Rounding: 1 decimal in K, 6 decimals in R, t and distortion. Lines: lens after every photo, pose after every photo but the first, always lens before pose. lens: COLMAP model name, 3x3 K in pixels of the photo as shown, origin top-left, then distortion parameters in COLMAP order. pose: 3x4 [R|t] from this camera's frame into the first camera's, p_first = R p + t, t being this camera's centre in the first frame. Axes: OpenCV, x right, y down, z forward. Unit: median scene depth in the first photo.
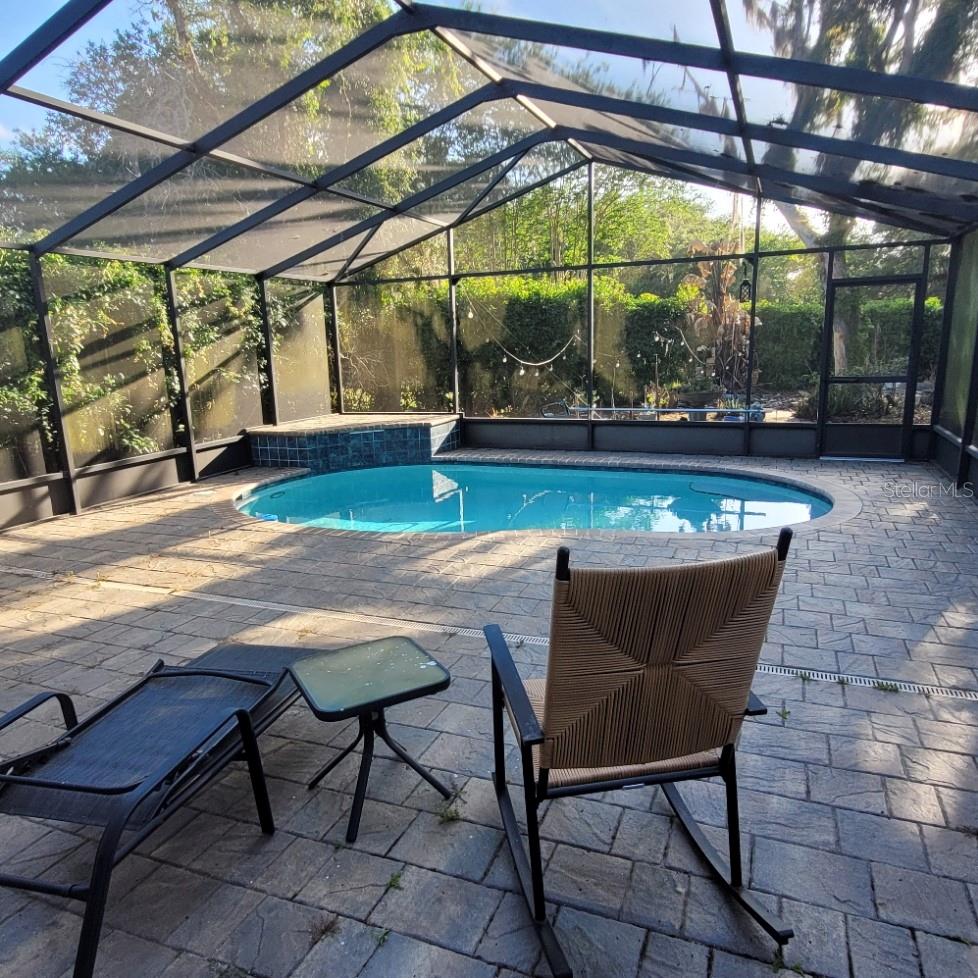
lens RADIAL K [[704.4, 0, 489.0], [0, 704.4, 489.0], [0, 0, 1]] dist [-0.003138, 0.002029]
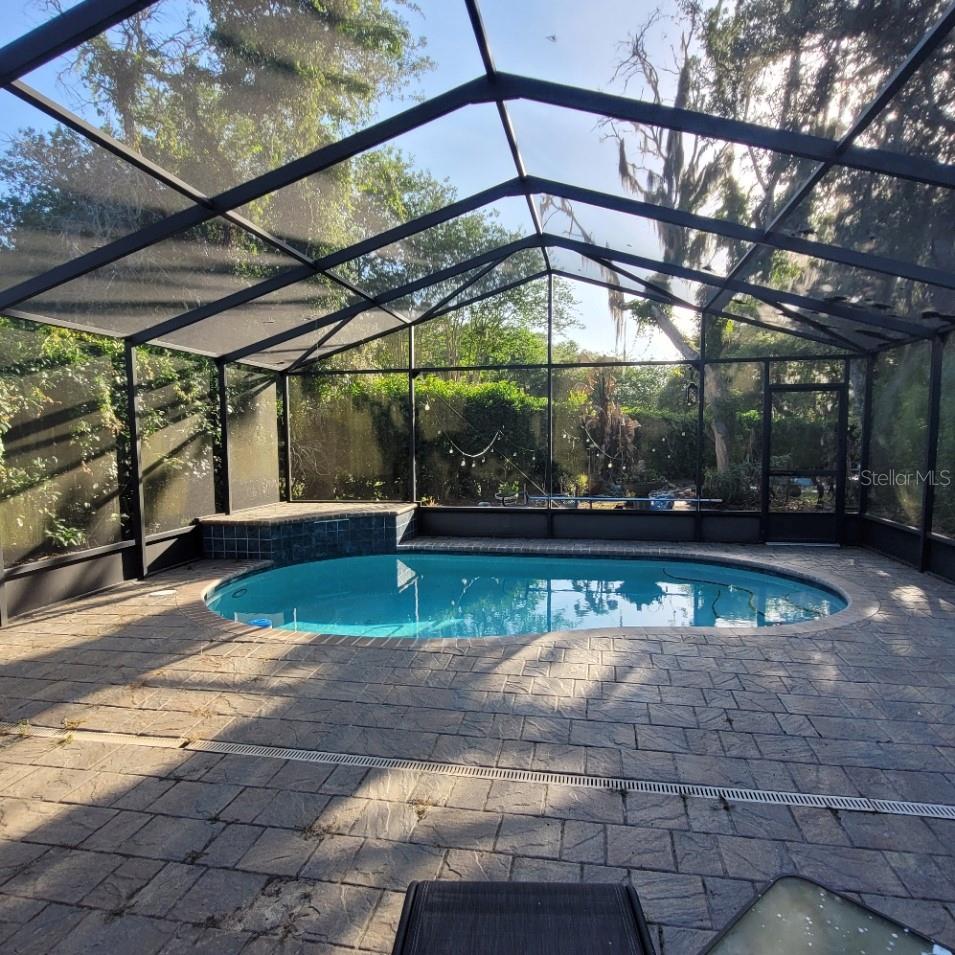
lens RADIAL K [[610.1, 0, 477.5], [0, 610.1, 477.5], [0, 0, 1]] dist [0.002635, -0.004480]
pose [[0.980401, 0.009325, 0.196791, -0.154275], [0.019332, 0.989505, -0.143198, -0.017902], [-0.196061, 0.144195, 0.969932, 0.154744]]
